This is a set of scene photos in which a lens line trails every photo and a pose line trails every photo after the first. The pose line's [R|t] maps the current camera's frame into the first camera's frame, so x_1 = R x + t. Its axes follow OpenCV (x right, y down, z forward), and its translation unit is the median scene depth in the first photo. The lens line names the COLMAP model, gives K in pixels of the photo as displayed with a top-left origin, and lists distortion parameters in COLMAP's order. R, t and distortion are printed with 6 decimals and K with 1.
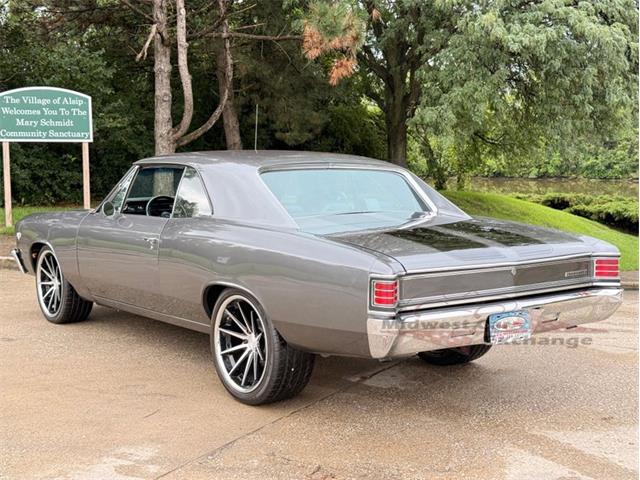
lens RADIAL K [[896.3, 0, 320.1], [0, 896.3, 255.3], [0, 0, 1]] dist [0.200546, -0.385001]
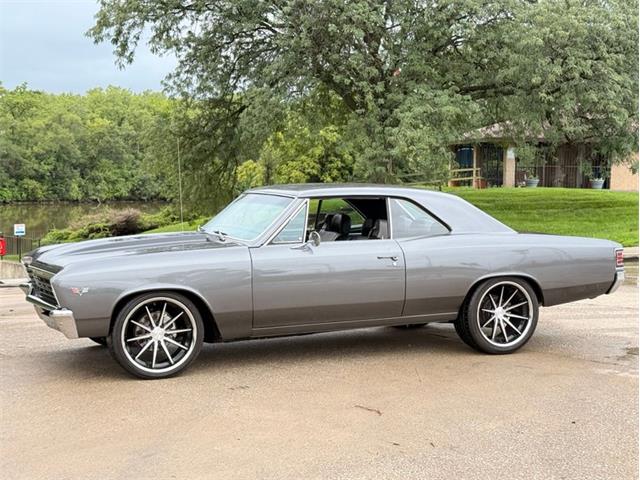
lens RADIAL K [[976.8, 0, 320.0], [0, 976.8, 240.0], [0, 0, 1]] dist [0.168133, -0.265901]
pose [[0.242062, -0.059226, 0.968452, -0.581547], [0.109122, 0.993464, 0.033481, -0.037211], [-0.964105, 0.097575, 0.246943, 0.298567]]
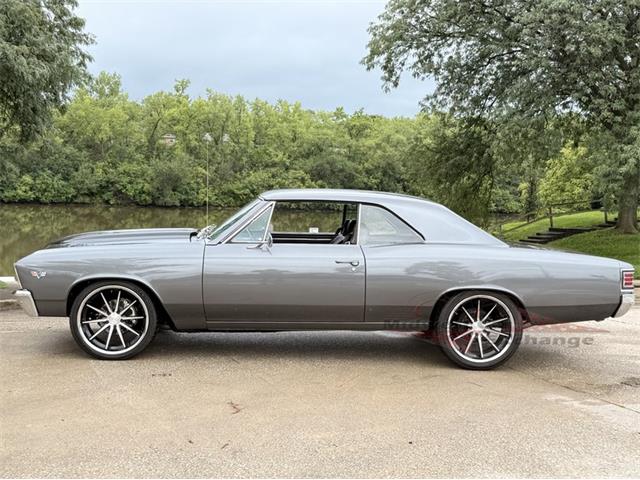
lens RADIAL K [[885.1, 0, 320.0], [0, 885.1, 240.0], [0, 0, 1]] dist [0.127296, -0.054847]
pose [[0.559155, -0.029334, 0.828544, -0.472558], [0.062457, 0.998024, -0.006816, -0.016487], [-0.826707, 0.055559, 0.559882, 0.139521]]
